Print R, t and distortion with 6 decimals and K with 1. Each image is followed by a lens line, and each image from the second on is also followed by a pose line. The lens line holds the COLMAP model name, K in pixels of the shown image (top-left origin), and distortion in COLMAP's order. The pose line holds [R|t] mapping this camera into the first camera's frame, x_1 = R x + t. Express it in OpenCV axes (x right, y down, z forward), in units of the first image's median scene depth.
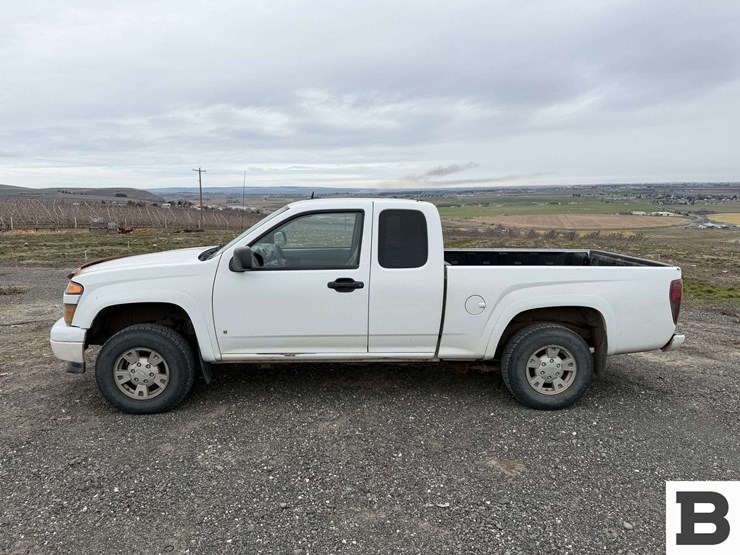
lens RADIAL K [[522.5, 0, 367.1], [0, 522.5, 281.1], [0, 0, 1]] dist [0.055262, -0.061445]
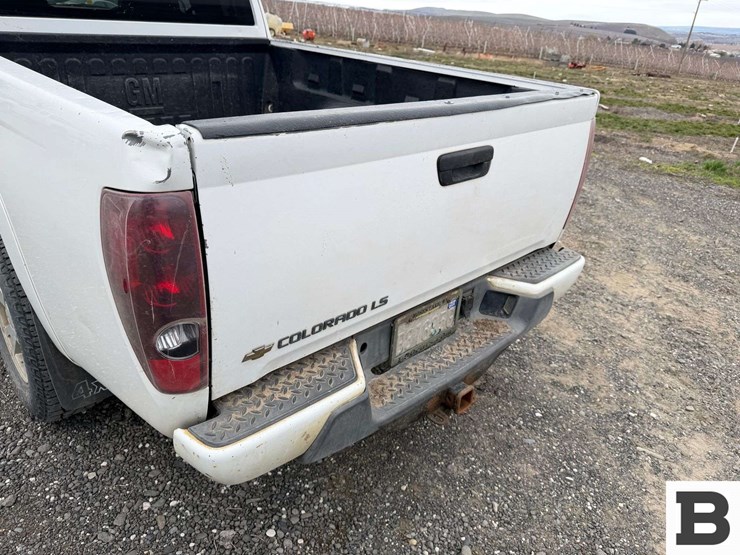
lens RADIAL K [[533.6, 0, 367.4], [0, 533.6, 268.0], [0, 0, 1]] dist [0.003537, -0.001306]
pose [[0.648699, 0.362395, -0.669223, 0.791220], [-0.182780, 0.927798, 0.325243, -0.055742], [0.738770, -0.088664, 0.668100, 0.931618]]
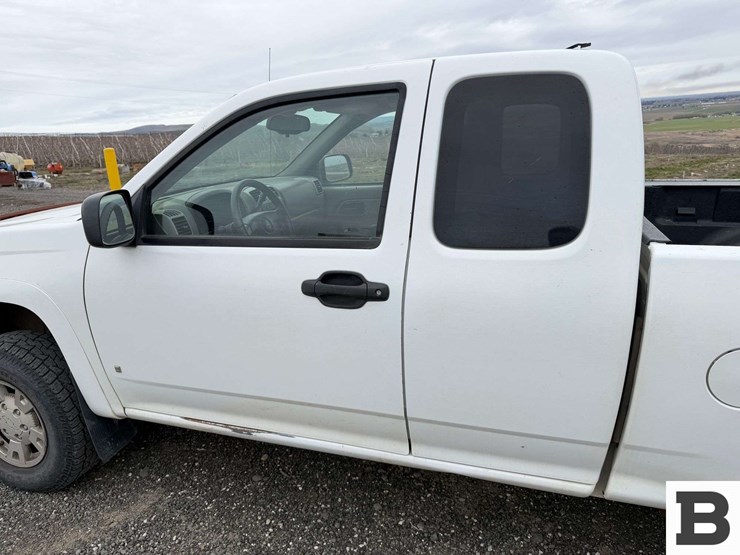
lens RADIAL K [[525.4, 0, 363.8], [0, 525.4, 275.7], [0, 0, 1]] dist [0.002520, -0.009302]
pose [[0.926138, 0.055665, -0.373054, 0.108867], [-0.006434, 0.991238, 0.131934, -0.050749], [0.377129, -0.119790, 0.918381, 0.625782]]
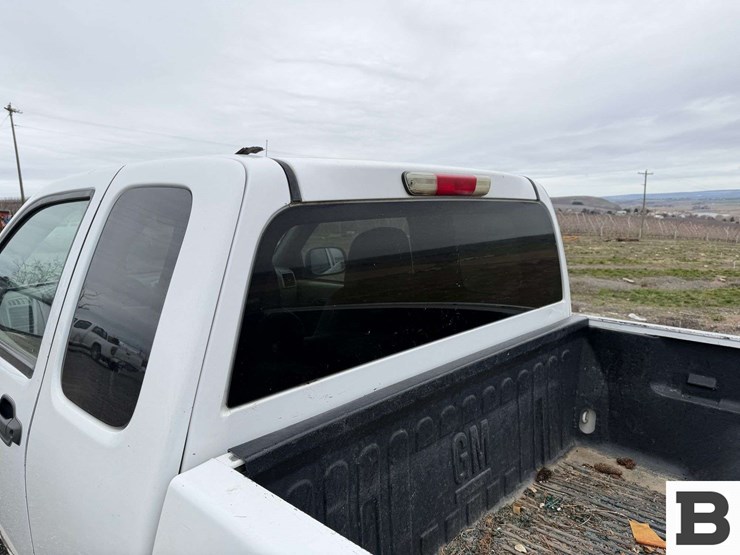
lens RADIAL K [[522.5, 0, 367.1], [0, 522.5, 281.1], [0, 0, 1]] dist [0.055262, -0.061445]
pose [[0.687395, 0.092314, -0.720393, 0.330098], [-0.102616, 0.994284, 0.029496, -0.107271], [0.718998, 0.053648, 0.692938, 0.884965]]
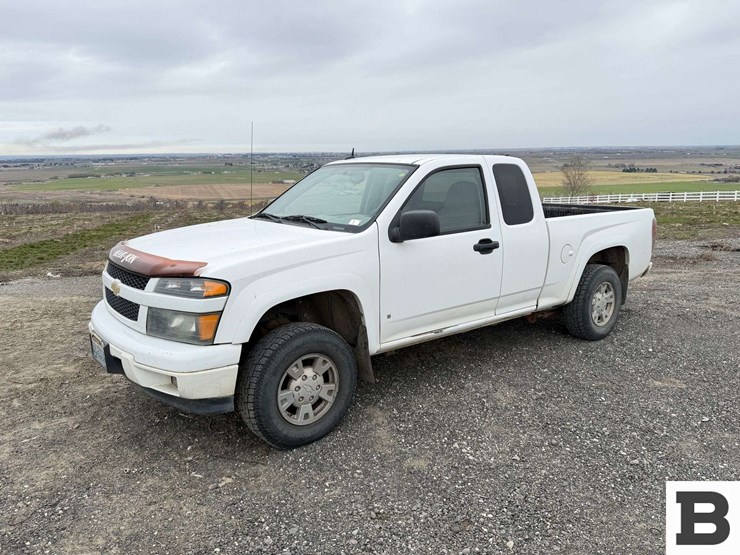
lens RADIAL K [[559.0, 0, 374.0], [0, 559.0, 273.8], [0, 0, 1]] dist [0.108352, -0.170065]
pose [[0.804642, -0.119805, 0.581548, -0.763046], [0.102511, 0.992755, 0.062682, -0.026080], [-0.584844, 0.009178, 0.811094, 0.284359]]
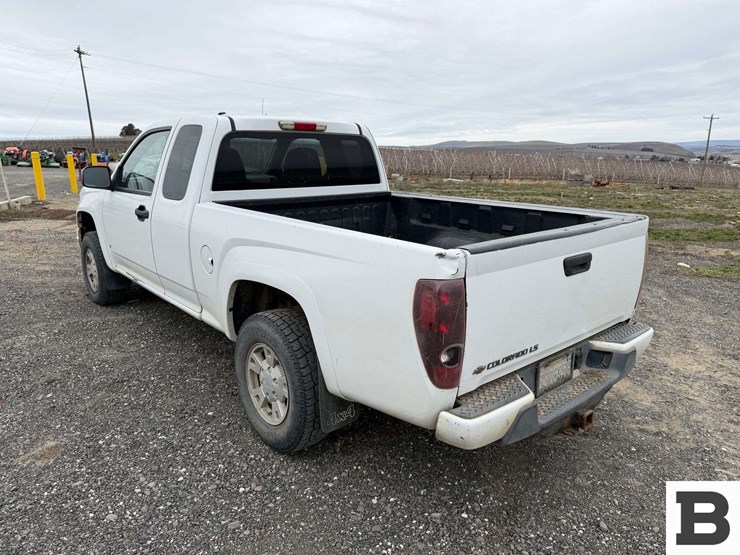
lens RADIAL K [[522.5, 0, 367.1], [0, 522.5, 281.1], [0, 0, 1]] dist [0.055262, -0.061445]
pose [[0.610009, 0.189925, -0.769297, 0.872618], [-0.126094, 0.981746, 0.142390, -0.052372], [0.782298, 0.010144, 0.622822, 0.705160]]
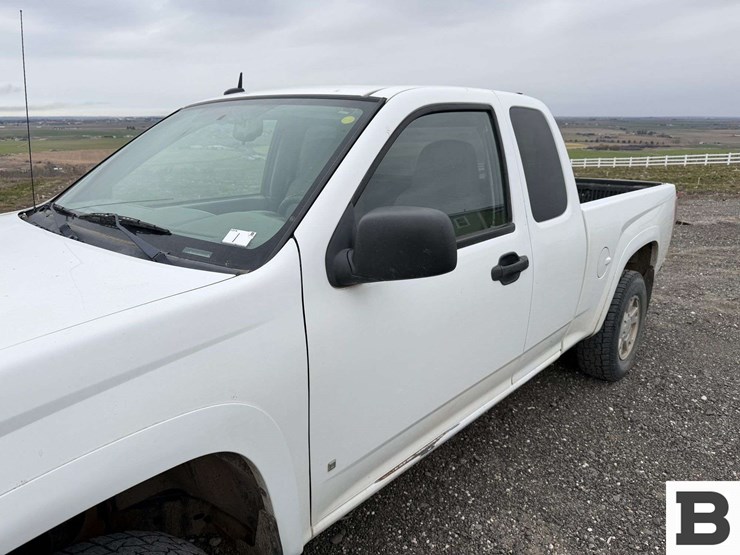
lens RADIAL K [[522.5, 0, 367.1], [0, 522.5, 281.1], [0, 0, 1]] dist [0.055262, -0.061445]
pose [[0.702967, -0.193971, 0.684261, -0.446471], [0.110937, 0.980220, 0.163899, -0.071101], [-0.702517, -0.039306, 0.710581, 0.715028]]
